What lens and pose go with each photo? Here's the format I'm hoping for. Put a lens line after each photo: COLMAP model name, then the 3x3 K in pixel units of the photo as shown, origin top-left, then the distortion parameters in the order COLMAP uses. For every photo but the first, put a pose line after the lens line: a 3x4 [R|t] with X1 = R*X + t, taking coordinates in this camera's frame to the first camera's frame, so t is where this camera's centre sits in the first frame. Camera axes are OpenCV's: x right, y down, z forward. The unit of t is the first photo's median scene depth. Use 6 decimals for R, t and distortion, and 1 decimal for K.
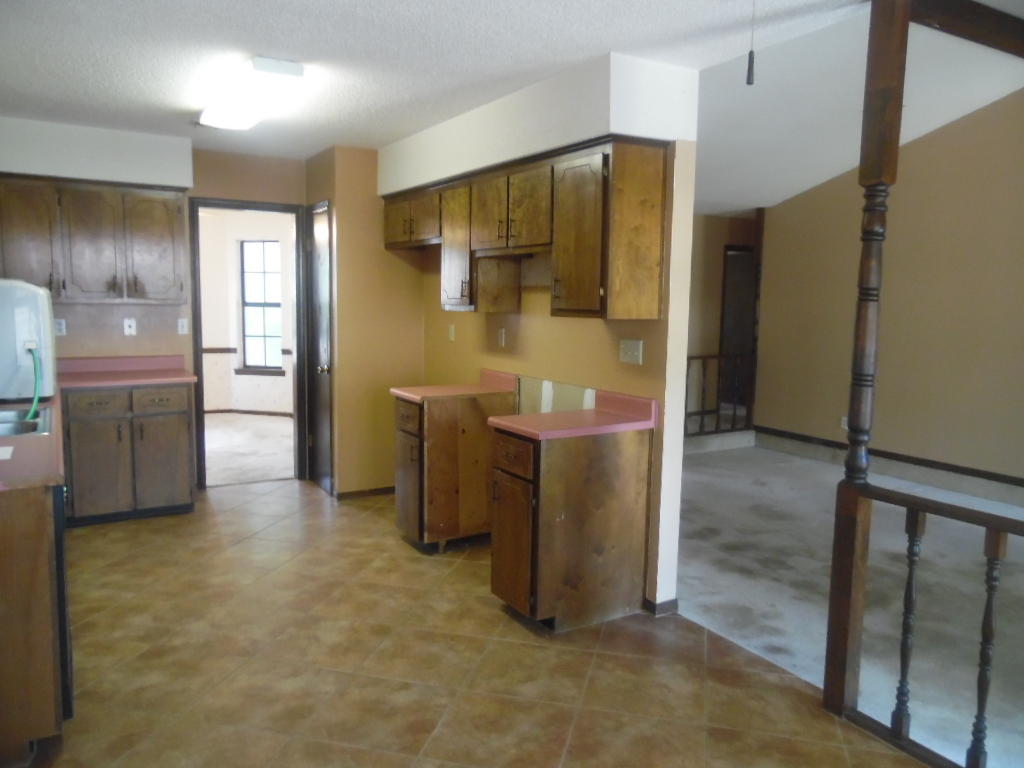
lens RADIAL K [[770.2, 0, 515.2], [0, 770.2, 382.6], [0, 0, 1]] dist [-0.024620, 0.061828]
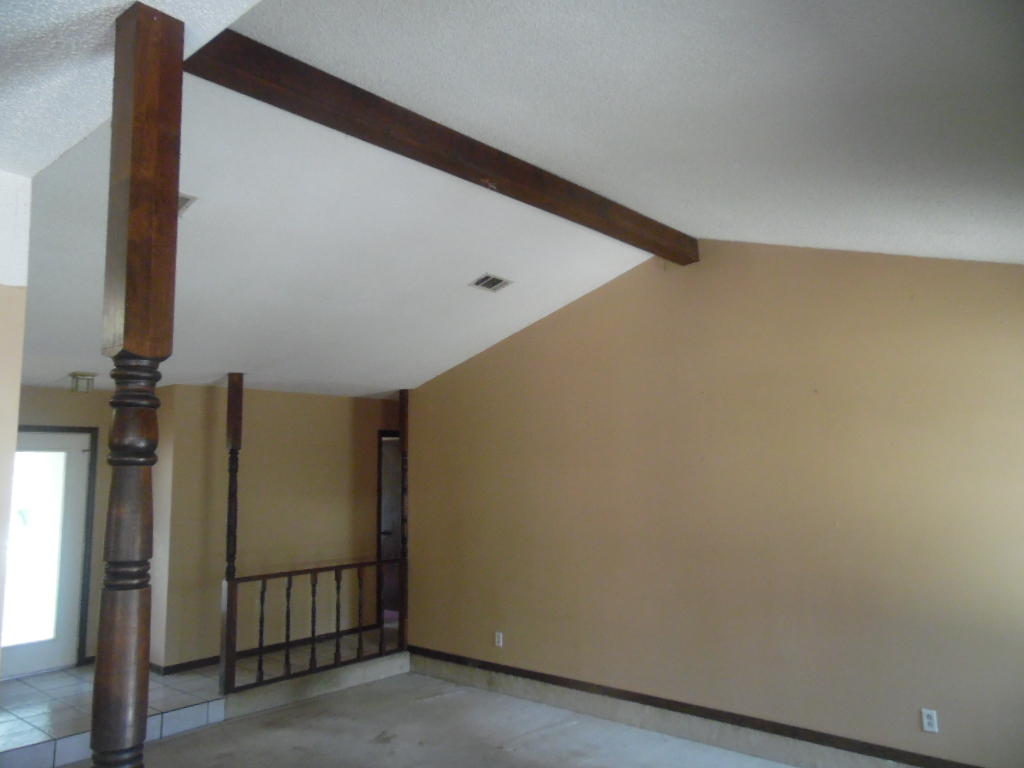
lens RADIAL K [[770.2, 0, 515.2], [0, 770.2, 382.6], [0, 0, 1]] dist [-0.024620, 0.061828]
pose [[0.952692, 0.010232, 0.303765, 0.175938], [0.058822, 0.974331, -0.217300, -0.035568], [-0.298191, 0.224888, 0.927635, 0.140803]]
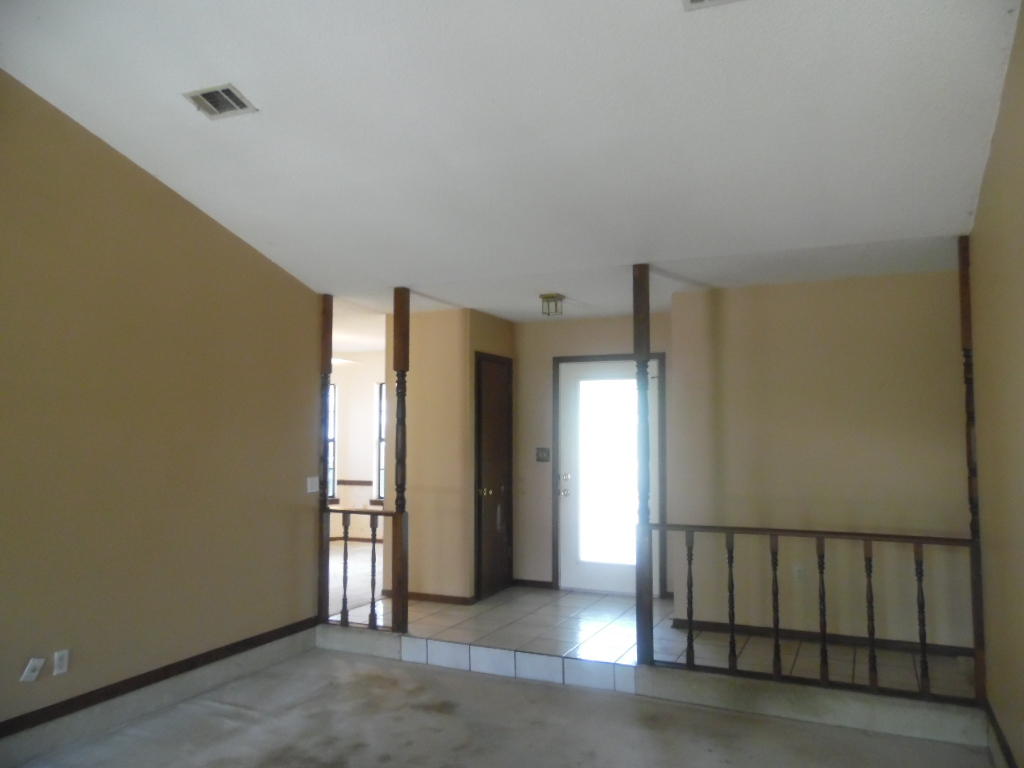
lens RADIAL K [[770.2, 0, 515.2], [0, 770.2, 382.6], [0, 0, 1]] dist [-0.024620, 0.061828]
pose [[0.415487, -0.083455, -0.905762, 0.696688], [-0.068487, 0.990085, -0.122640, -0.058751], [0.907017, 0.112989, 0.405652, 0.638575]]
